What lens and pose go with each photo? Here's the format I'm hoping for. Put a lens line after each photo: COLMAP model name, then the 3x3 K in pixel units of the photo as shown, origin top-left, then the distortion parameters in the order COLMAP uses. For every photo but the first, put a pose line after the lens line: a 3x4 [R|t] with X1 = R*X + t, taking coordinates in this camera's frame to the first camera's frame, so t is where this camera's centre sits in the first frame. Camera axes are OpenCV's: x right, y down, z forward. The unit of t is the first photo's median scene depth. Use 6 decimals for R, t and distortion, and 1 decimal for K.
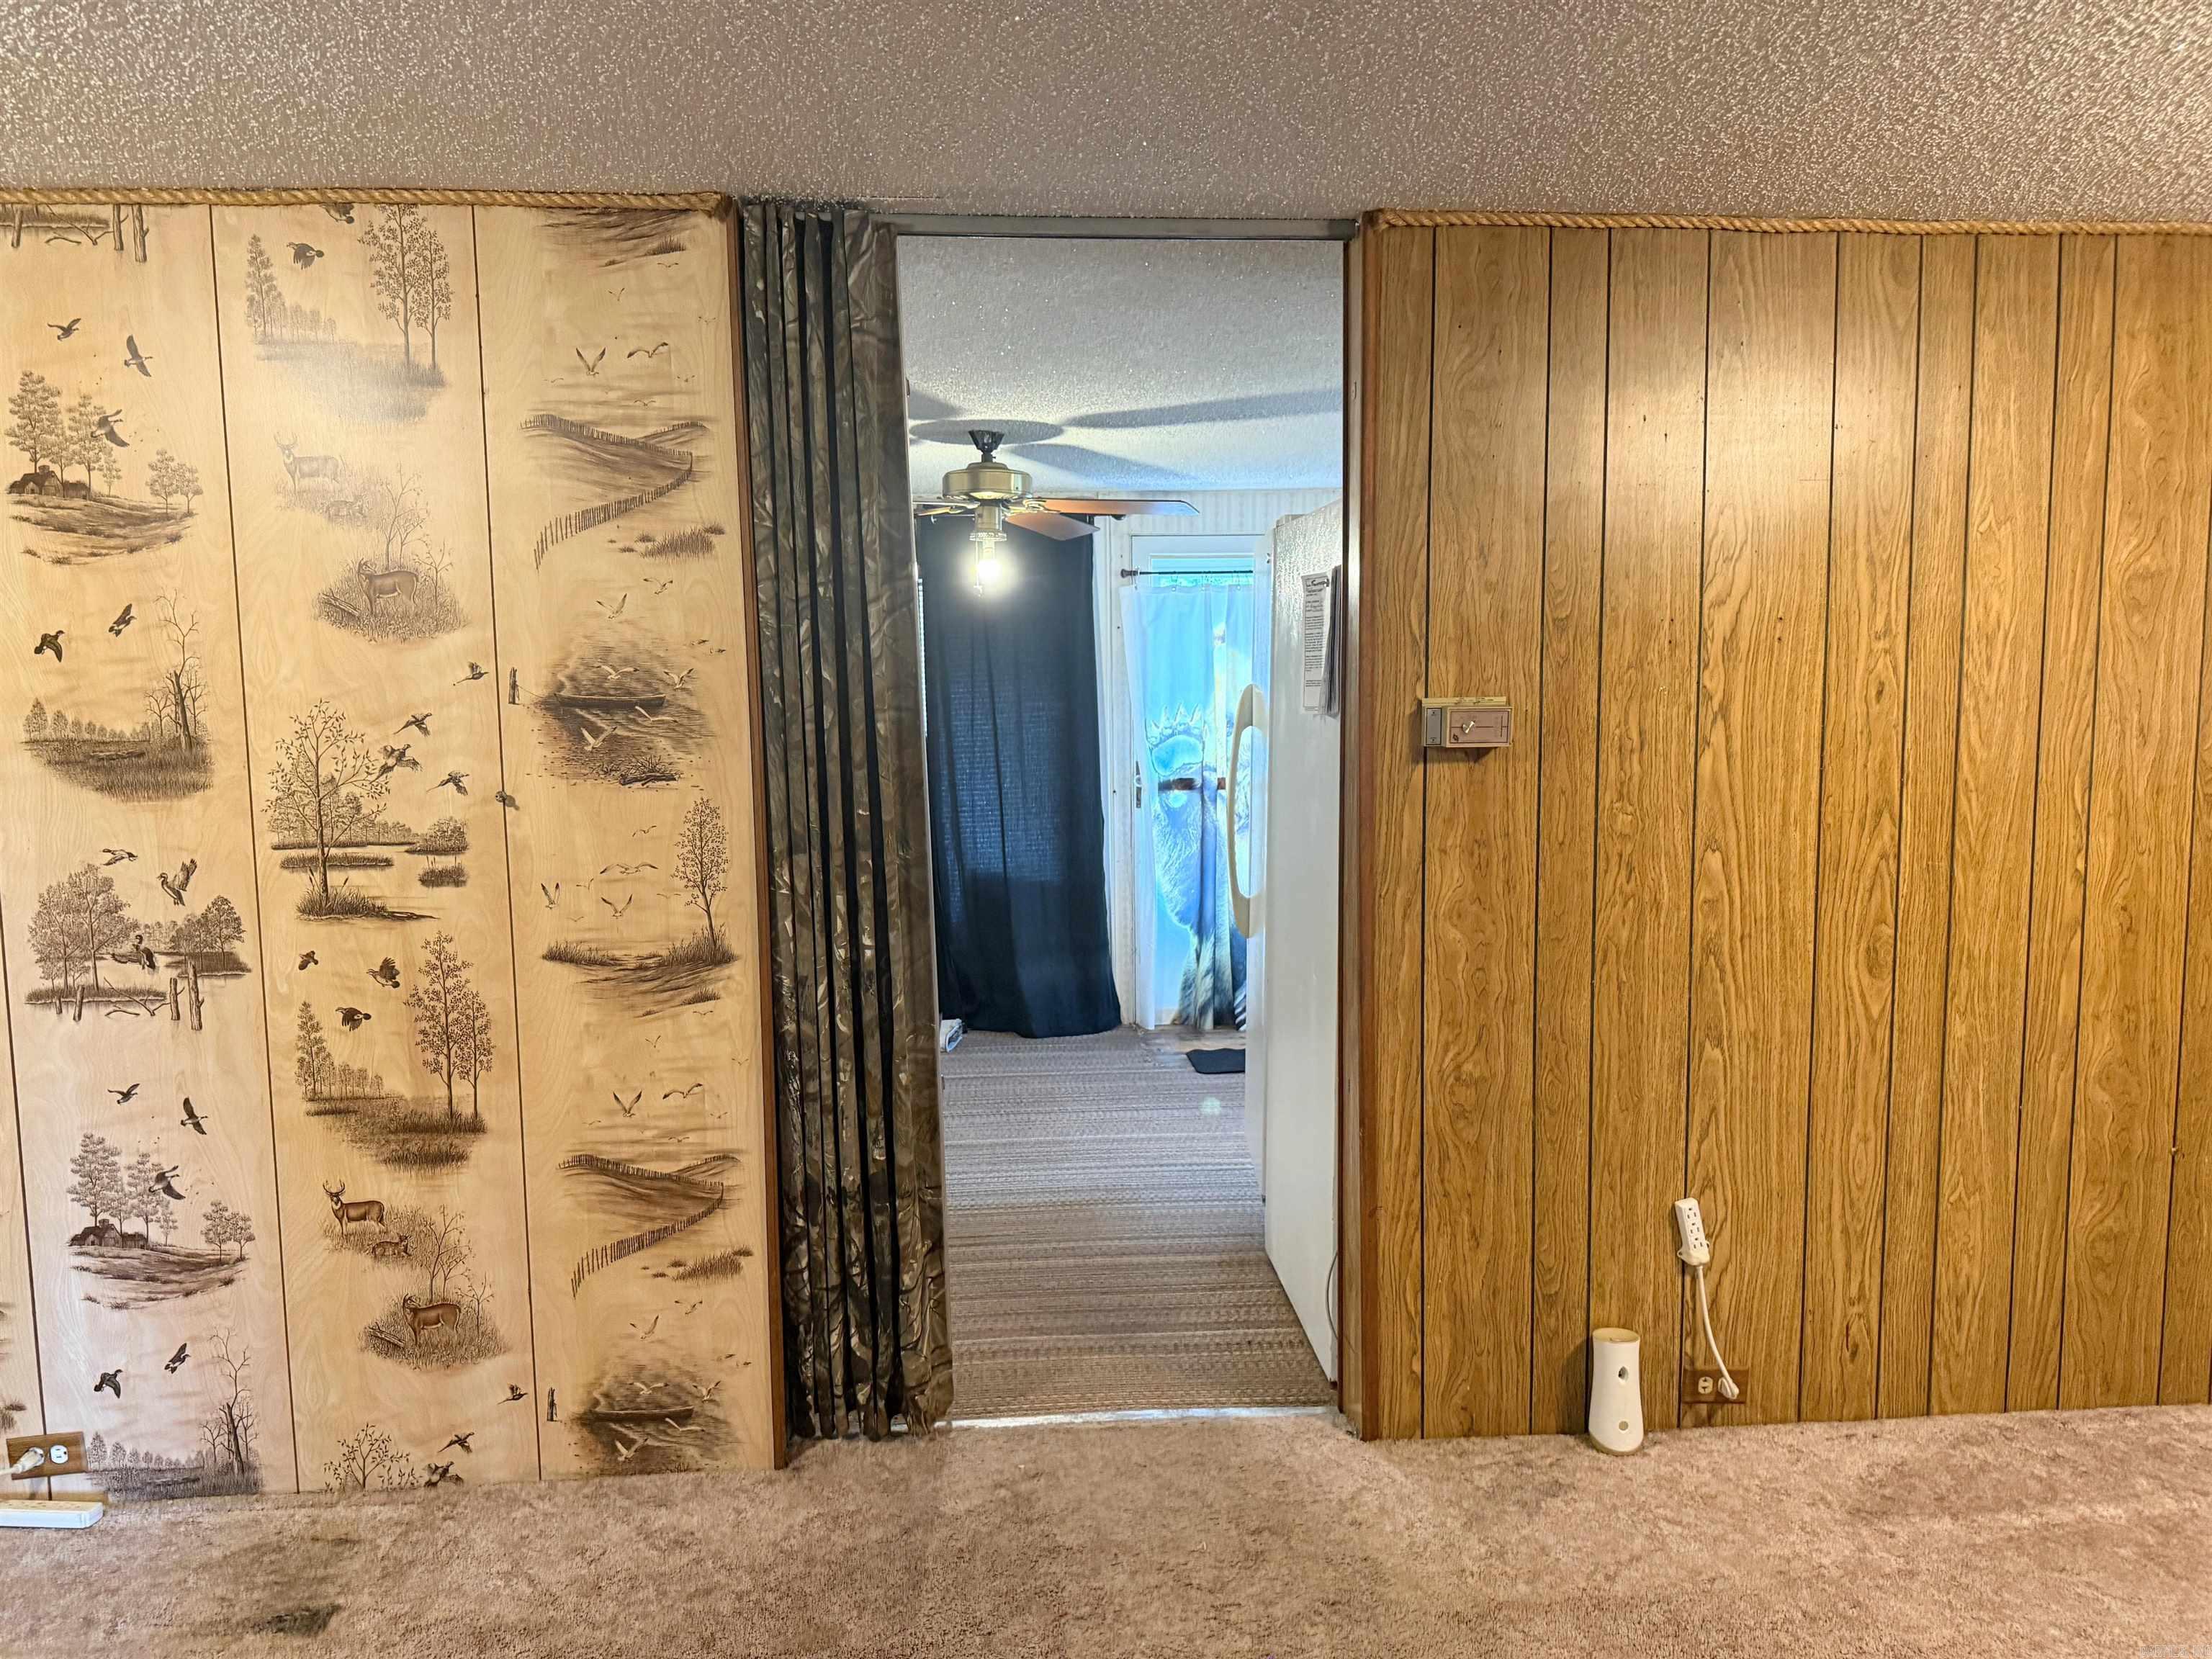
lens RADIAL K [[1571.5, 0, 1106.5], [0, 1571.5, 831.8], [0, 0, 1]] dist [0.062426, -0.047851]
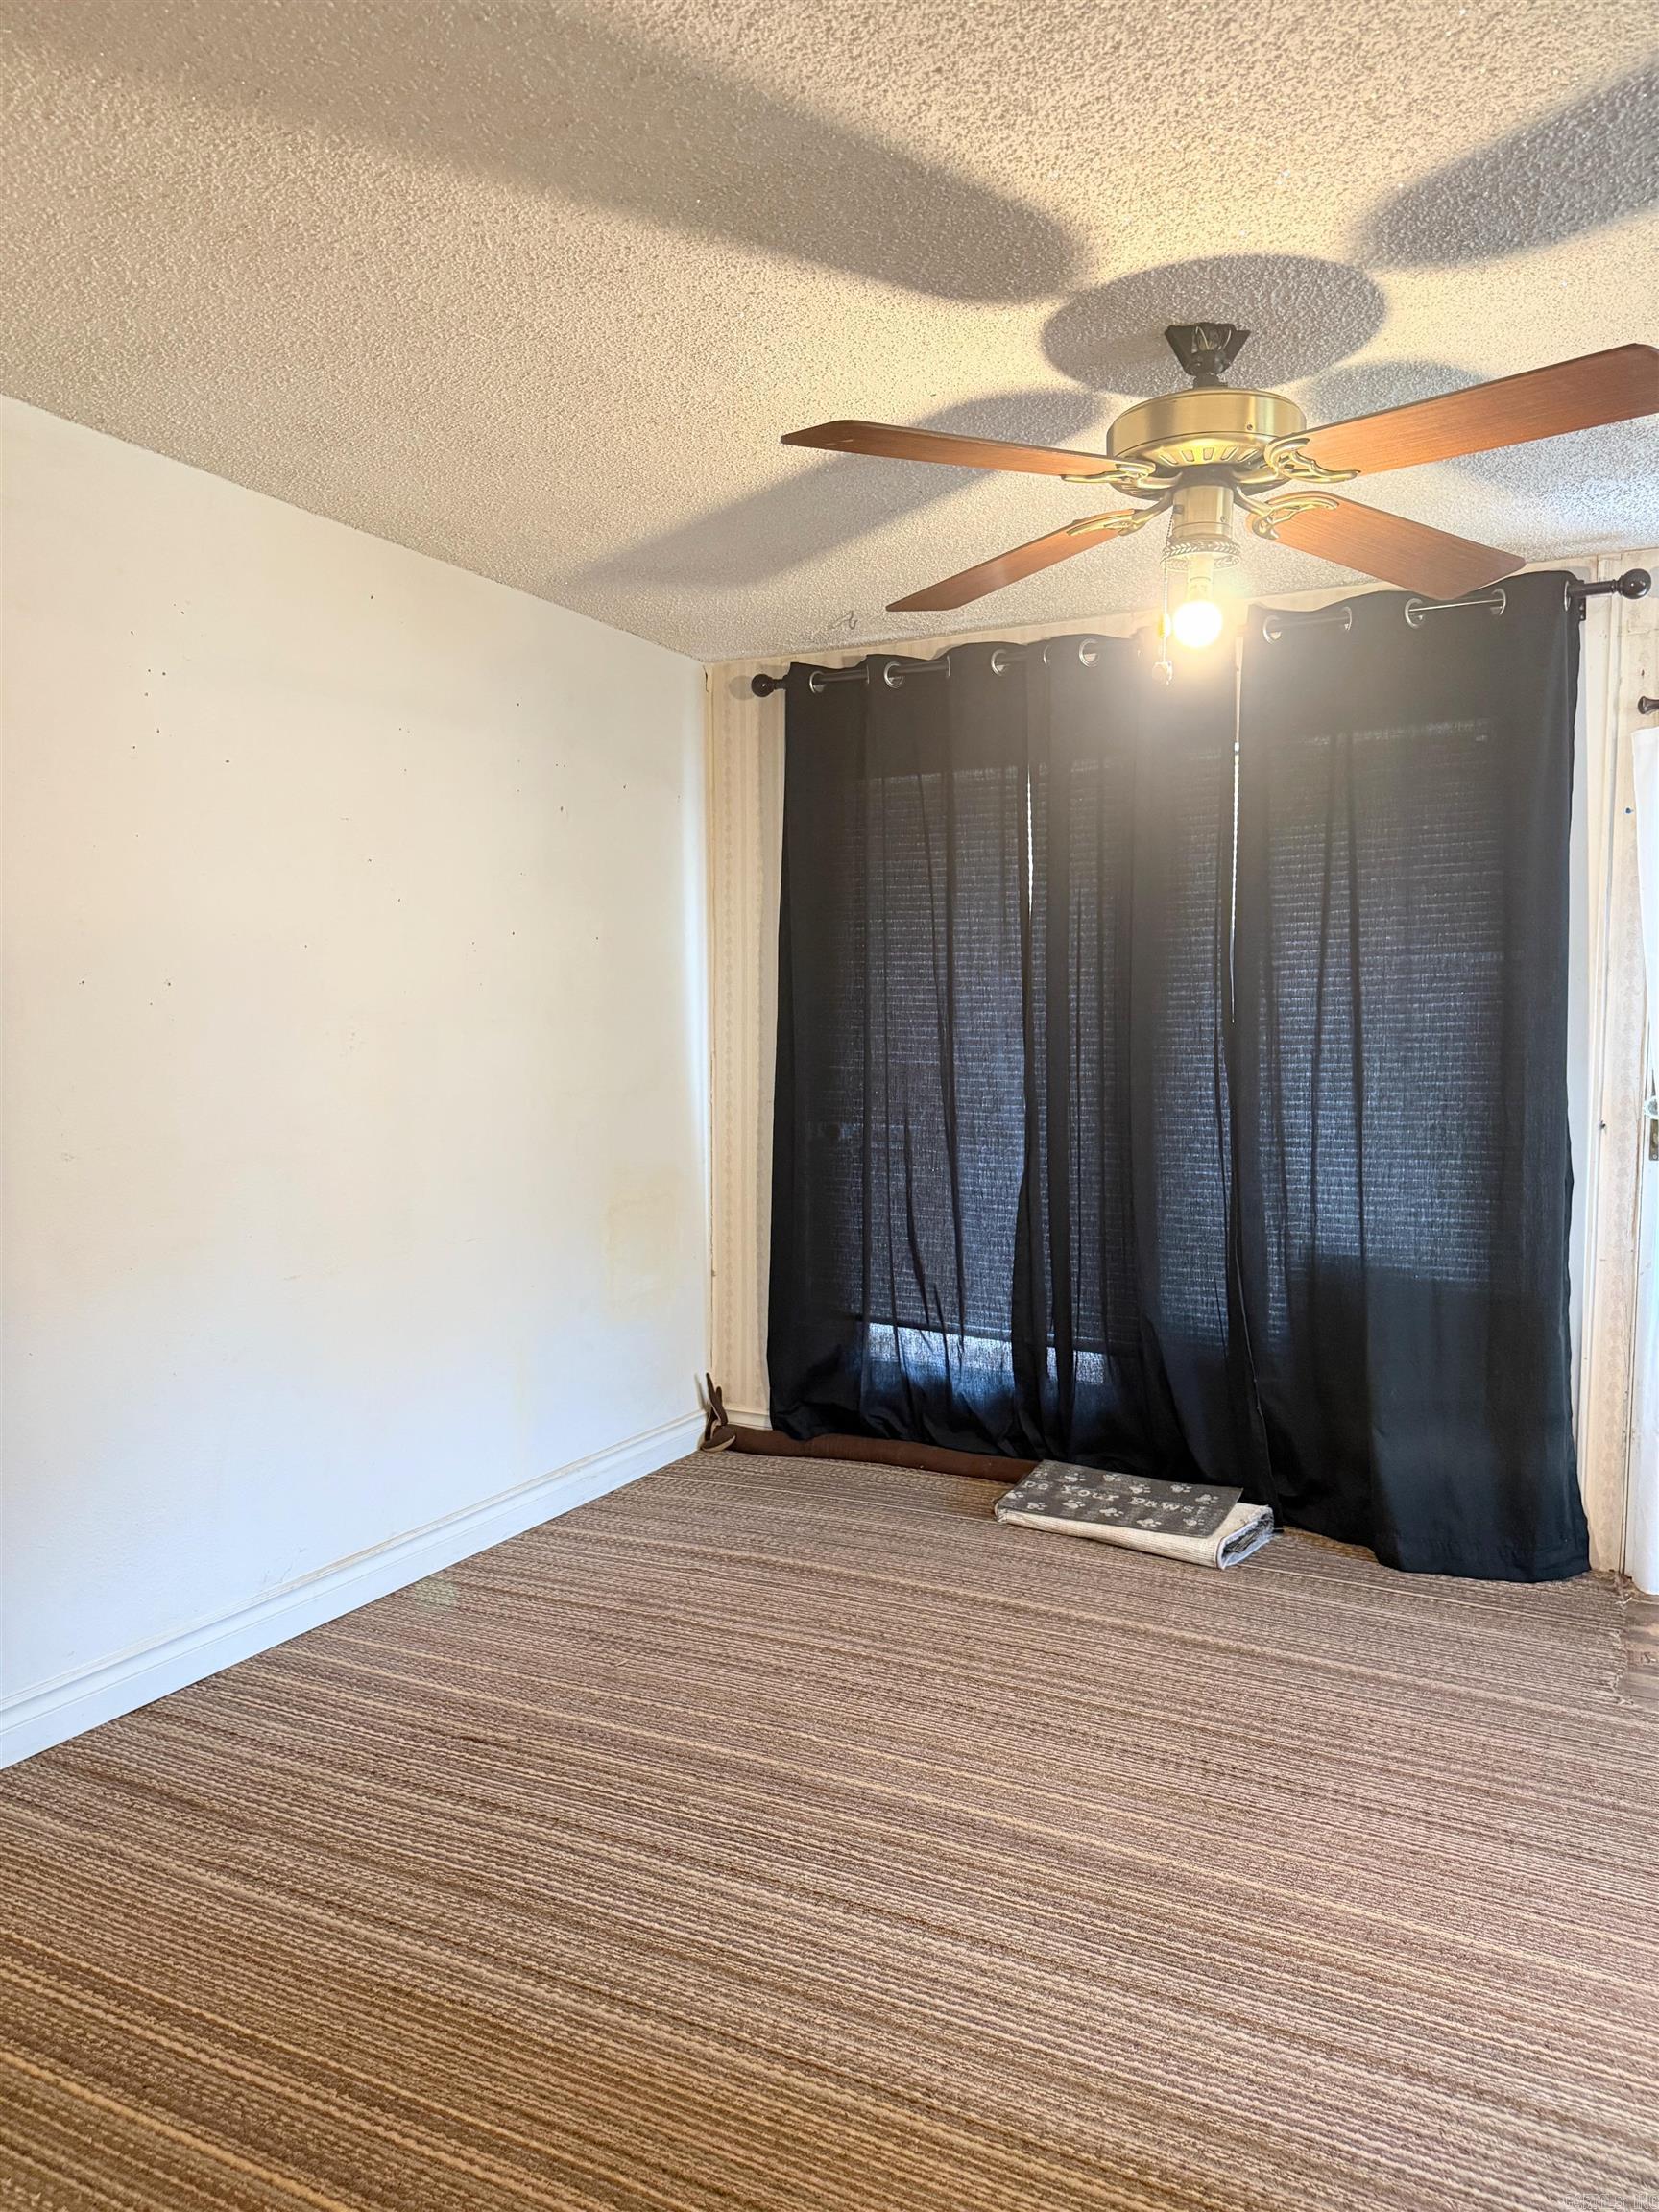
lens RADIAL K [[1571.5, 0, 823.5], [0, 1571.5, 1111.6], [0, 0, 1]] dist [0.062426, -0.047851]
pose [[0.846749, 0.046998, -0.529912, 0.067902], [-0.064365, 0.997823, -0.014353, -0.005425], [0.528084, 0.046261, 0.847931, 0.422994]]
